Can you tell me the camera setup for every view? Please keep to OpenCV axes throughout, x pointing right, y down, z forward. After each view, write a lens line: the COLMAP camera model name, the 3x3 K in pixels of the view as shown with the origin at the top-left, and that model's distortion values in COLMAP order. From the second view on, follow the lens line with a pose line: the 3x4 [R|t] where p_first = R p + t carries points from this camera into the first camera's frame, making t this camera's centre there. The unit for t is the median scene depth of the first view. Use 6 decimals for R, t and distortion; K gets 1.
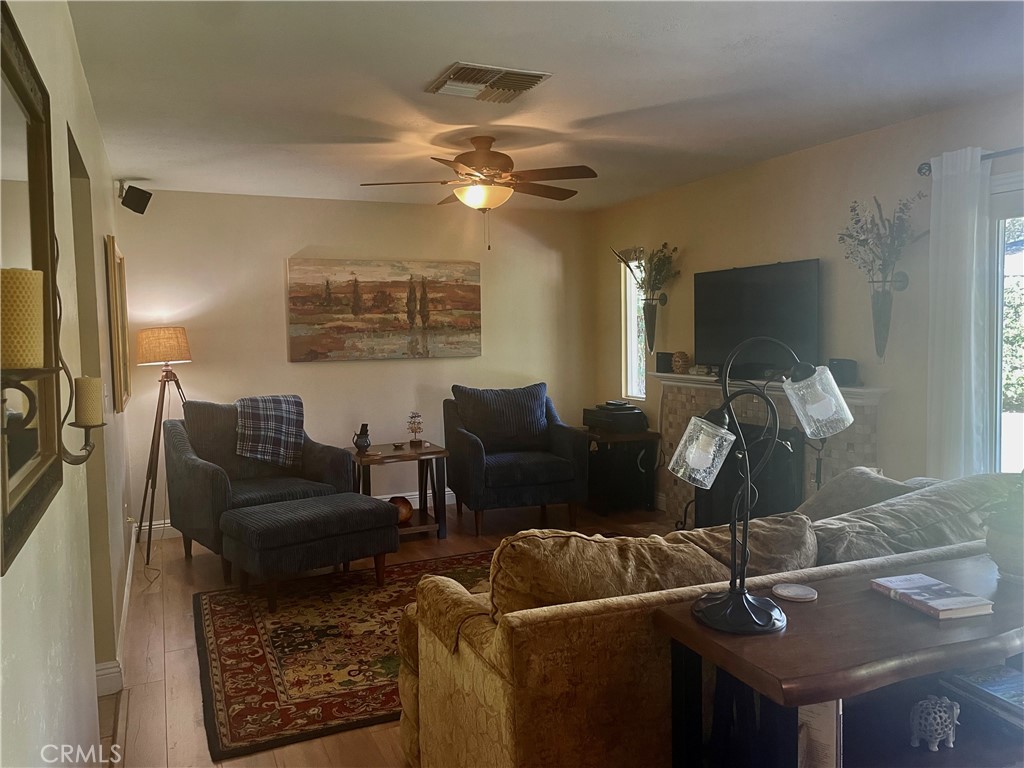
lens RADIAL K [[777.9, 0, 511.0], [0, 777.9, 381.0], [0, 0, 1]] dist [0.008733, -0.025097]
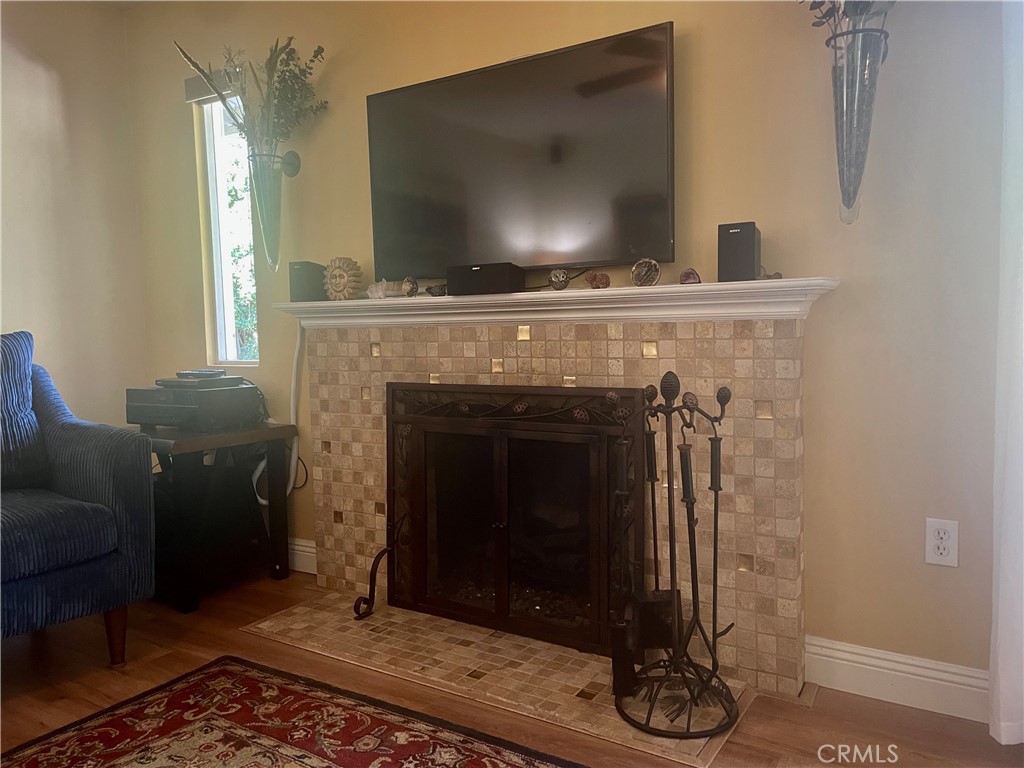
lens RADIAL K [[777.9, 0, 515.8], [0, 777.9, 366.8], [0, 0, 1]] dist [0.008733, -0.025097]
pose [[0.834427, -0.045836, 0.549210, 0.032126], [0.050229, 0.998713, 0.007036, 0.033242], [-0.548825, 0.021715, 0.835655, 0.502120]]
